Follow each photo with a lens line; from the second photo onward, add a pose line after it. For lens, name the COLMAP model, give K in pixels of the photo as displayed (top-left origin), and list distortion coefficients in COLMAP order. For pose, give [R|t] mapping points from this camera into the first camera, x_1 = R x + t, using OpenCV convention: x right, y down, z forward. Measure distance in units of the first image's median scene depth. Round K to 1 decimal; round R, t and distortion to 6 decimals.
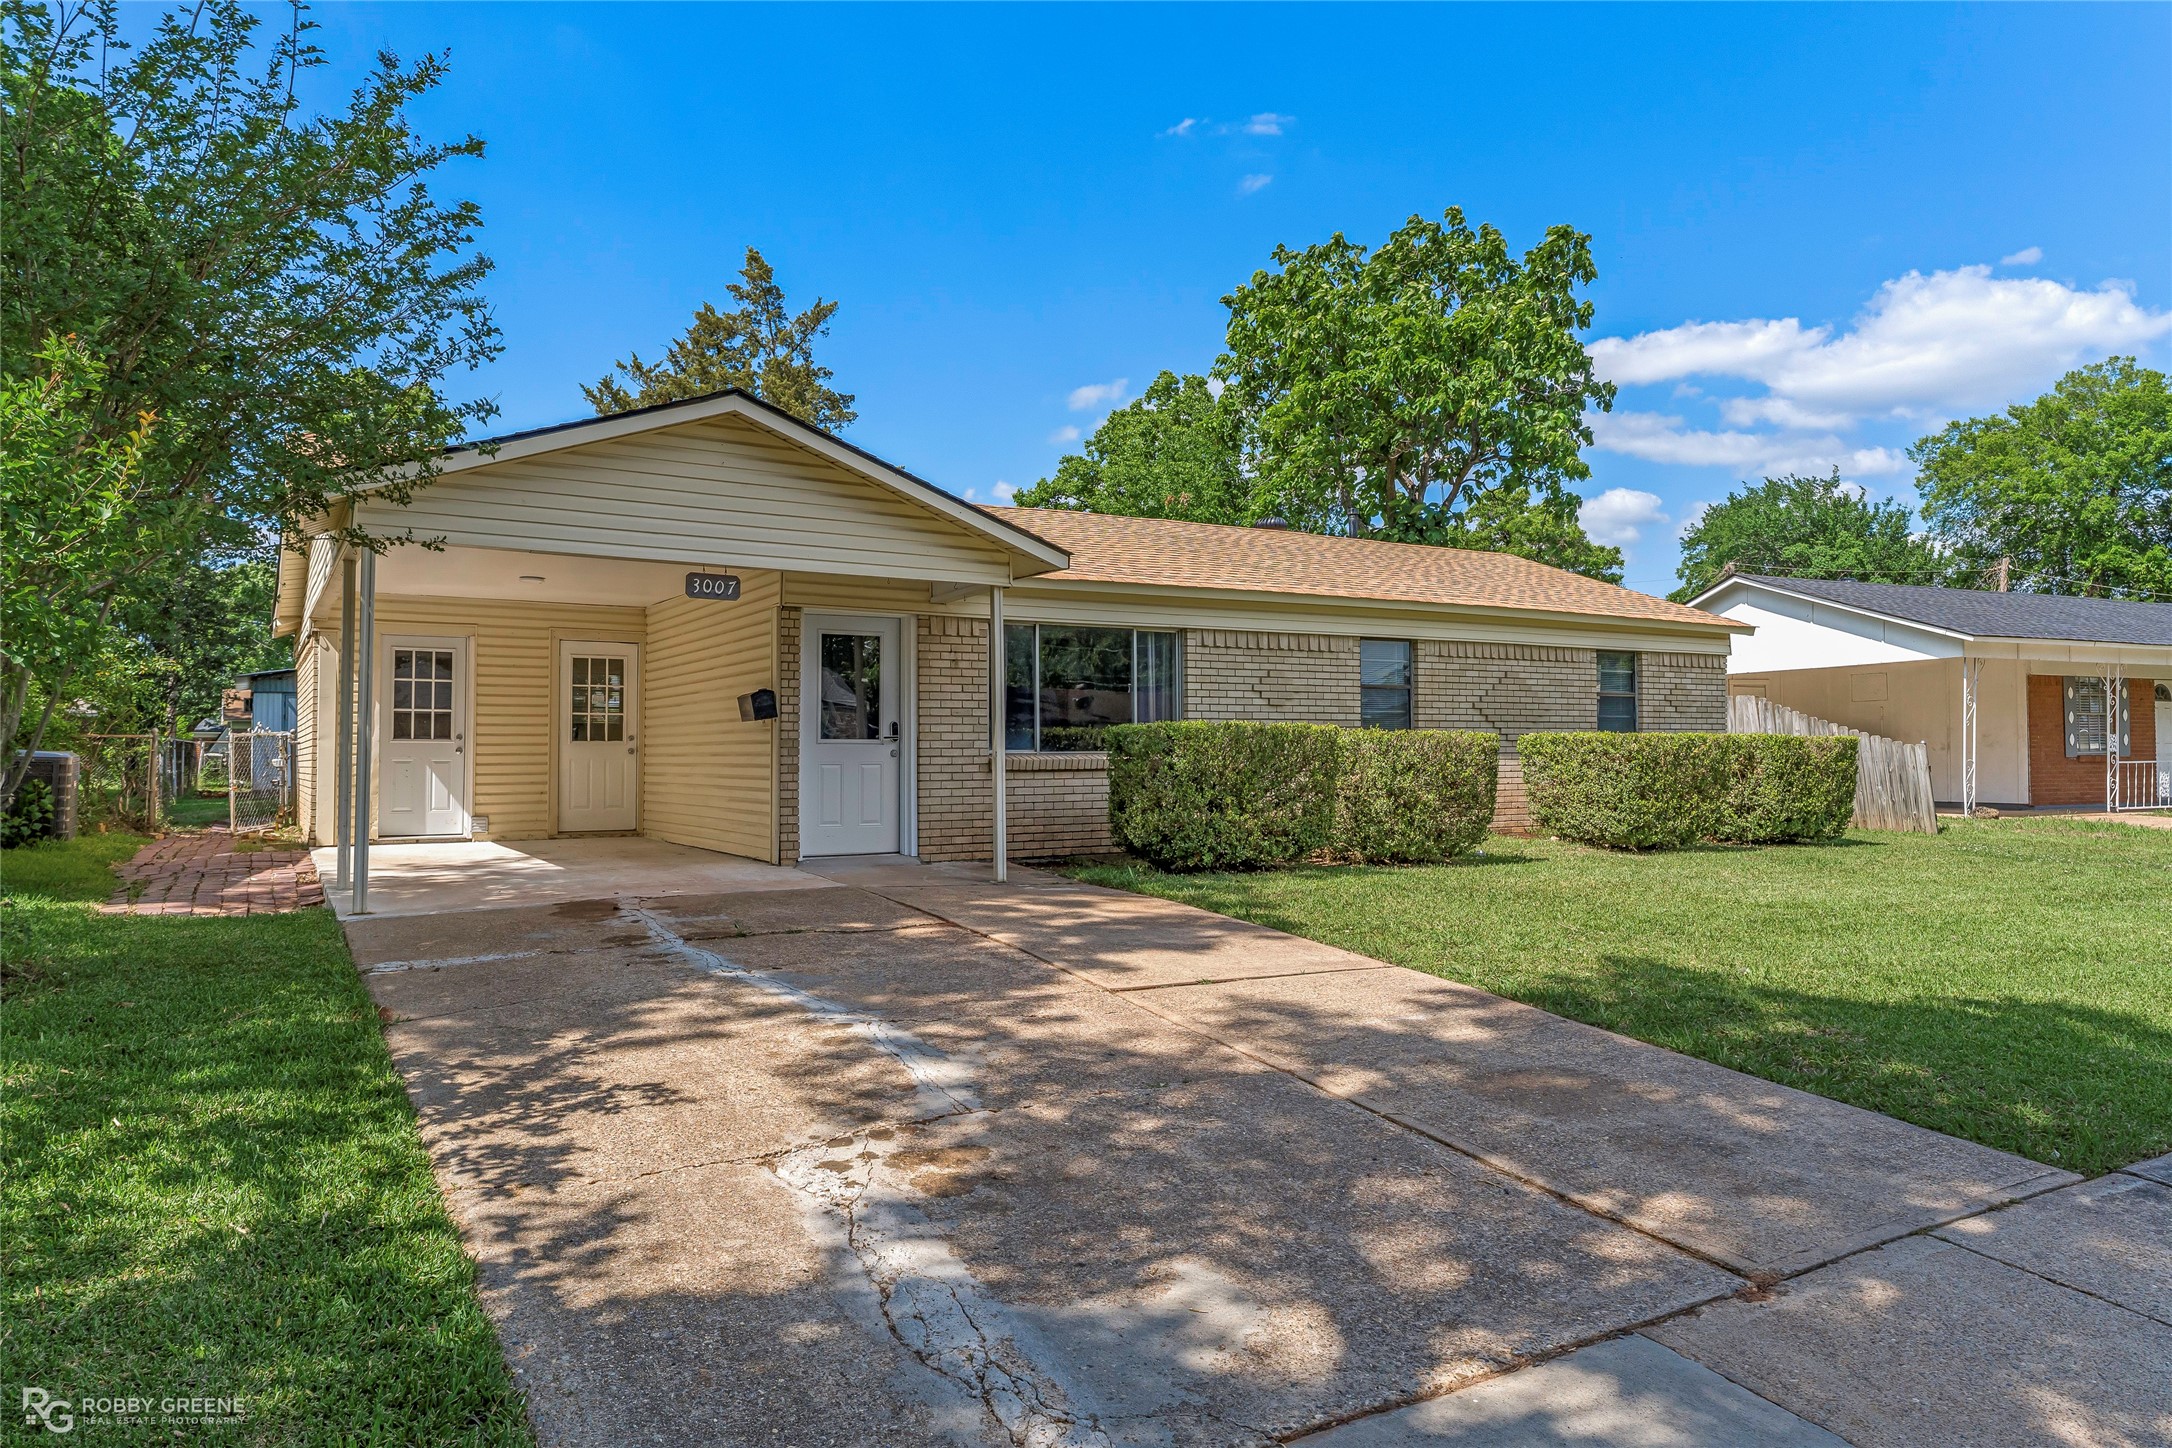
lens RADIAL K [[1394.1, 0, 1084.1], [0, 1394.1, 724.7], [0, 0, 1]] dist [-0.022432, 0.001186]
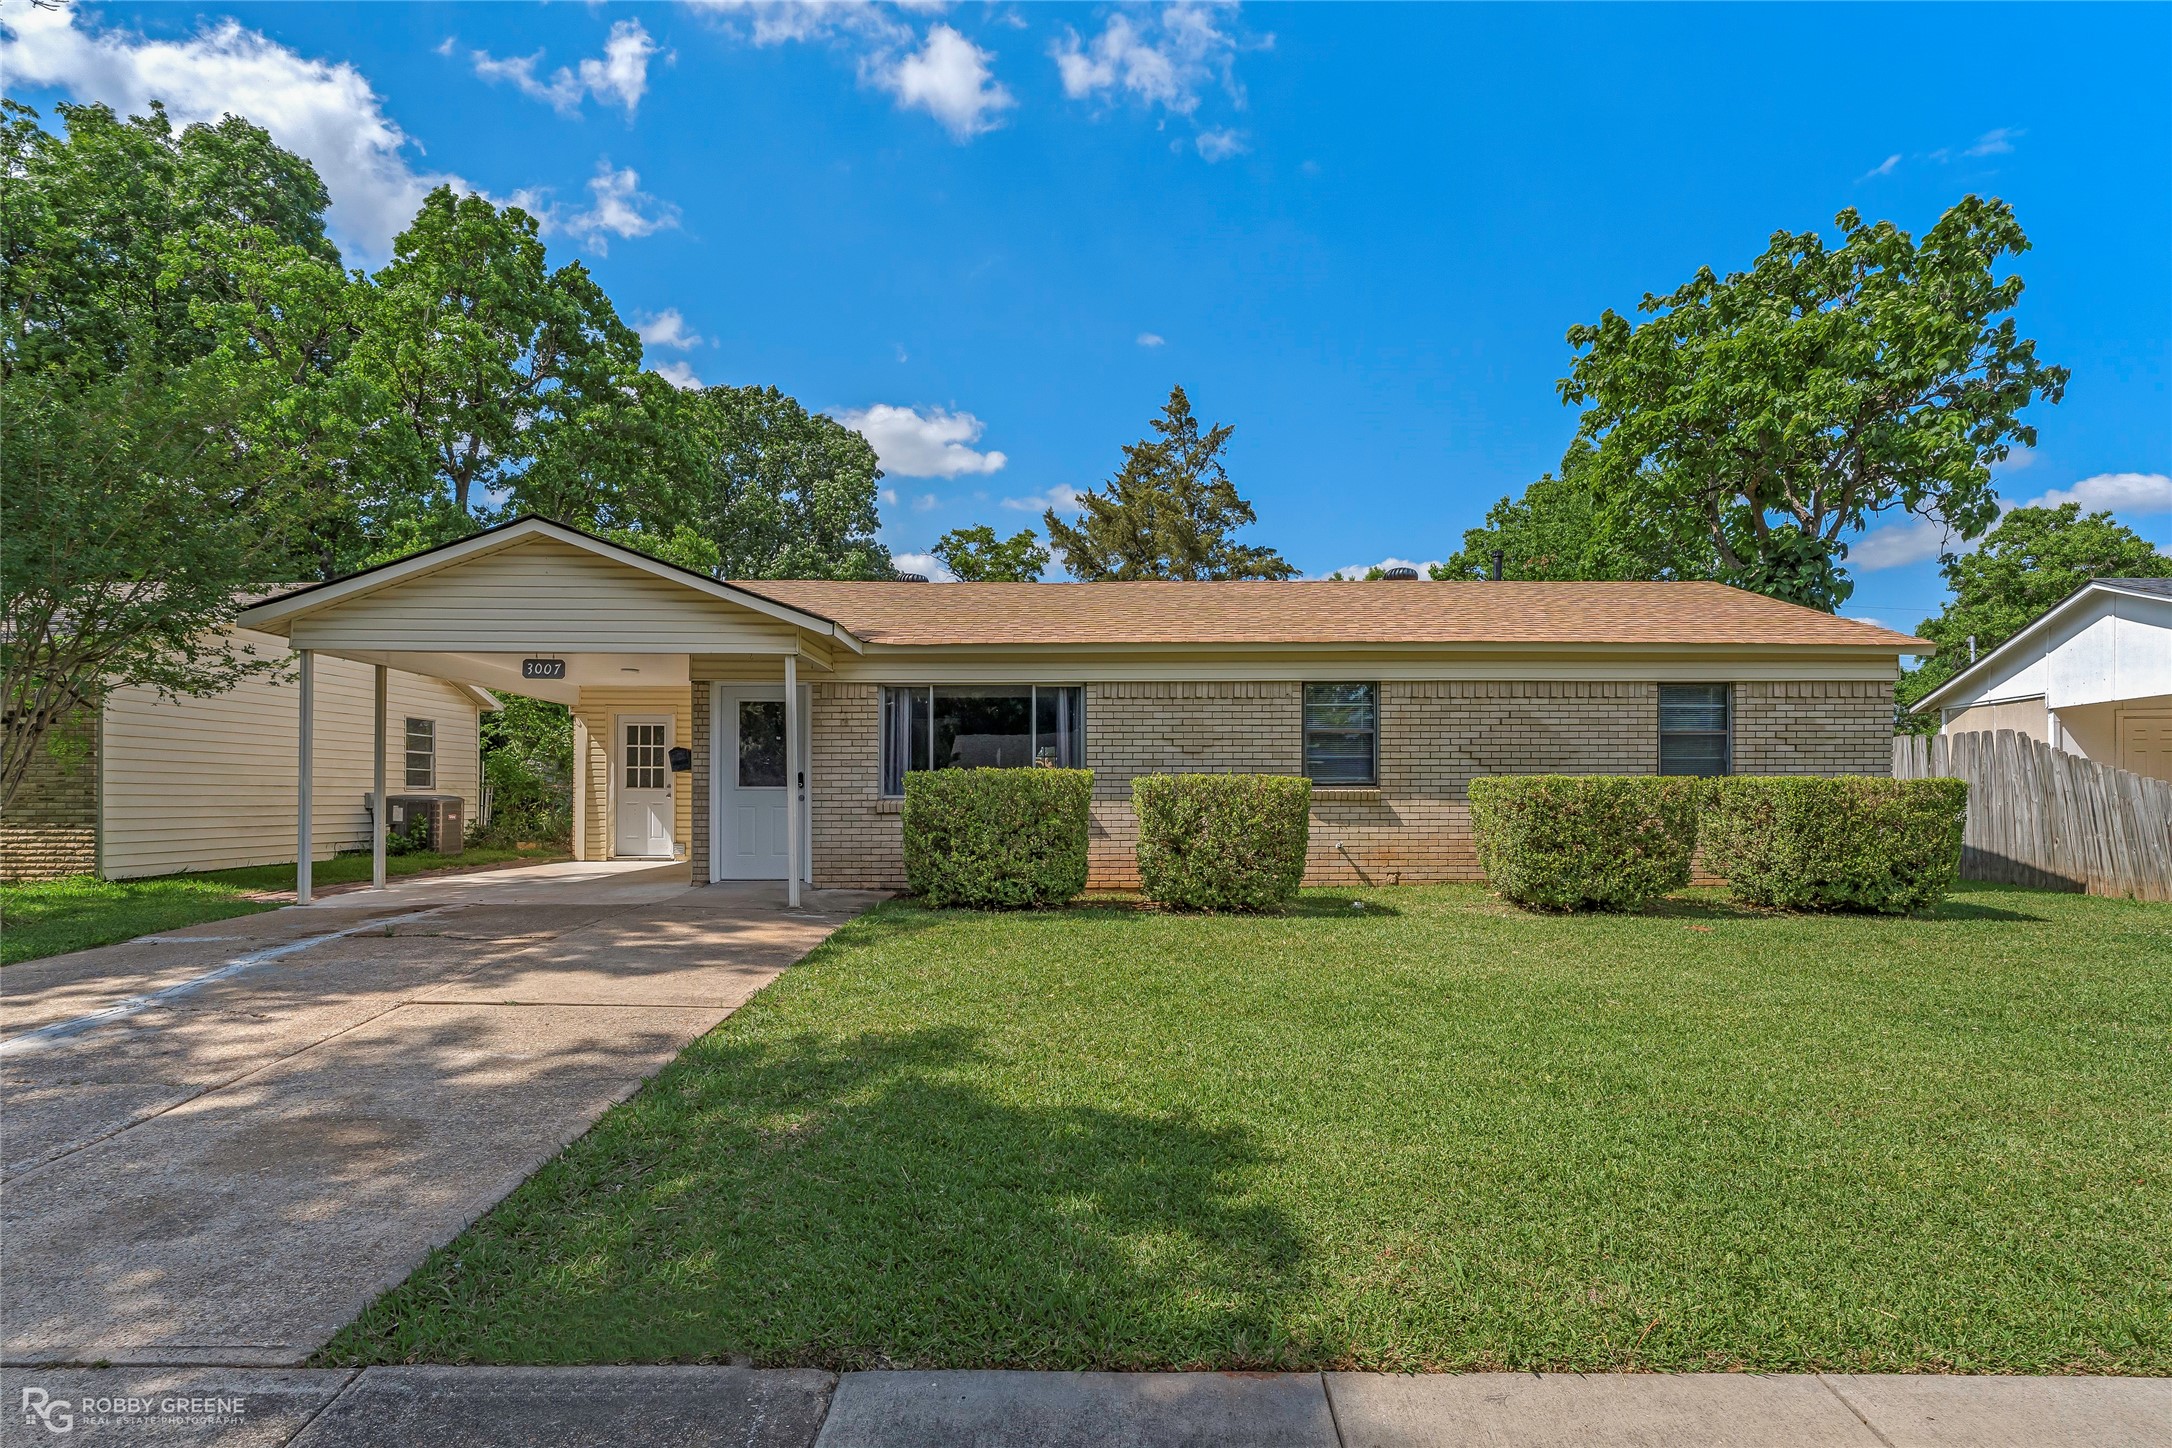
lens RADIAL K [[1110.0, 0, 1101.5], [0, 1110.0, 817.9], [0, 0, 1]] dist [-0.004388, 0.001073]
pose [[0.867079, 0.010438, -0.498061, 0.446871], [0.007781, 0.999375, 0.034491, 0.005239], [0.498110, -0.033782, 0.866456, 0.228433]]
